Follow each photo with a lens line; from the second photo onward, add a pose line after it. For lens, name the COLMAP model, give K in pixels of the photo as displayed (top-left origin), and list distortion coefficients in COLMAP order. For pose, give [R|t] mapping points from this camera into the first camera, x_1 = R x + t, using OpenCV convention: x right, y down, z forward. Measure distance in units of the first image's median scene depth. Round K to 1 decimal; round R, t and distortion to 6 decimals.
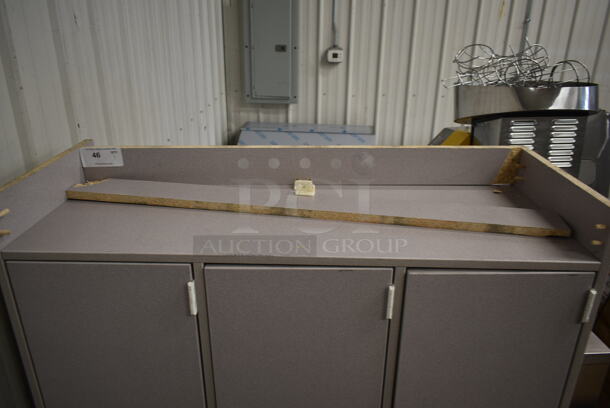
lens RADIAL K [[473.3, 0, 304.8], [0, 473.3, 205.8], [0, 0, 1]] dist [-0.008134, -0.005205]
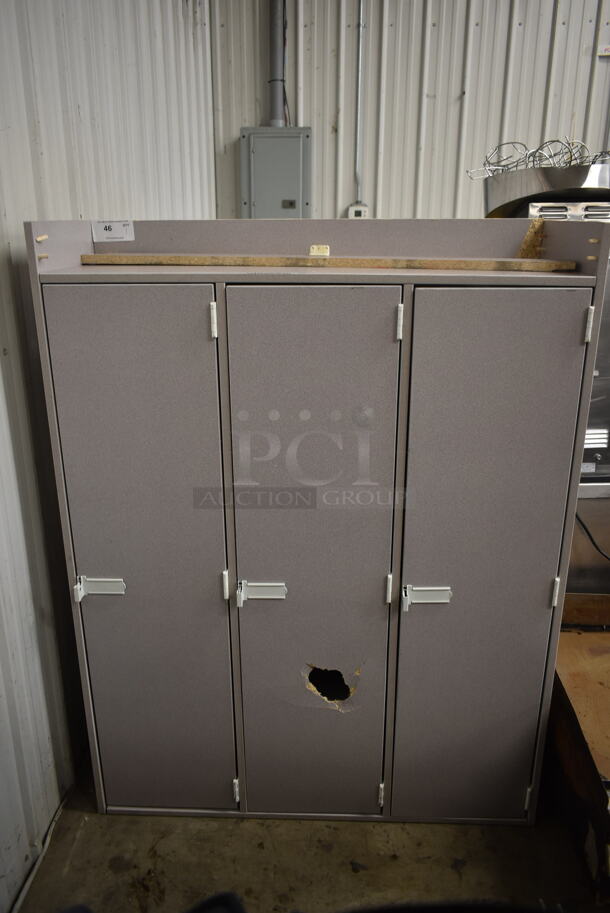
lens RADIAL K [[708.4, 0, 303.8], [0, 708.4, 449.4], [0, 0, 1]] dist [-0.008134, -0.005205]
pose [[0.999708, -0.004630, -0.023726, 0.001079], [0.003002, 0.997667, -0.068206, 0.526137], [0.023987, 0.068115, 0.997389, -0.499933]]
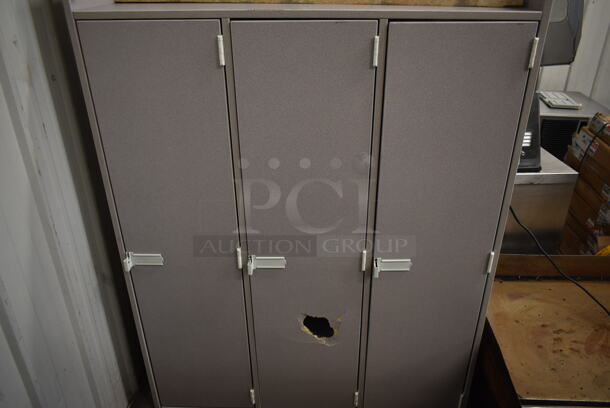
lens RADIAL K [[473.3, 0, 306.9], [0, 473.3, 202.2], [0, 0, 1]] dist [-0.008134, -0.005205]
pose [[0.999755, -0.007082, -0.020957, 0.016007], [0.008728, 0.996794, 0.079530, 0.446174], [0.020327, -0.079693, 0.996612, -0.268852]]
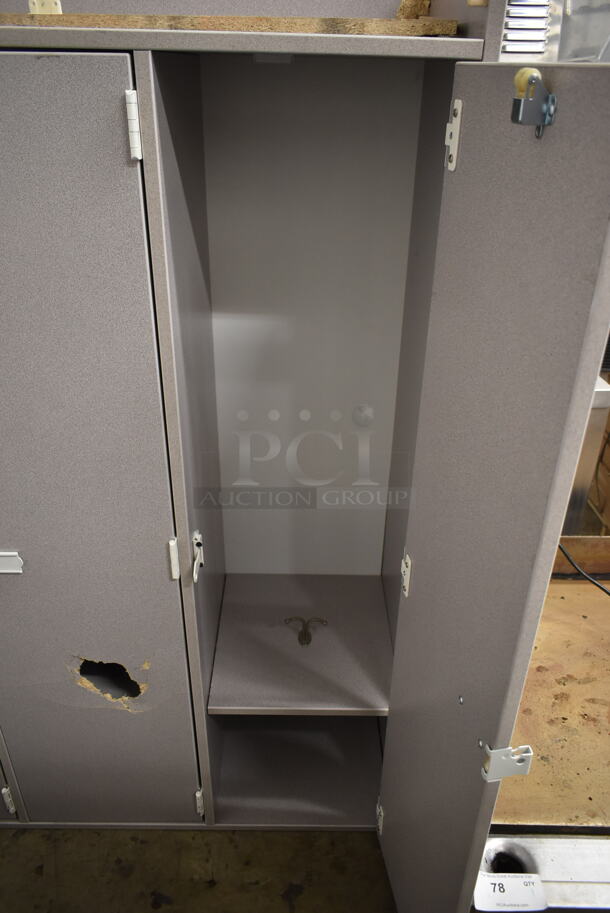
lens RADIAL K [[708.4, 0, 305.0], [0, 708.4, 450.9], [0, 0, 1]] dist [-0.008134, -0.005205]
pose [[0.999855, -0.003678, 0.016655, 0.332544], [0.001788, 0.993692, 0.112127, 0.449111], [-0.016962, -0.112081, 0.993554, 0.065939]]
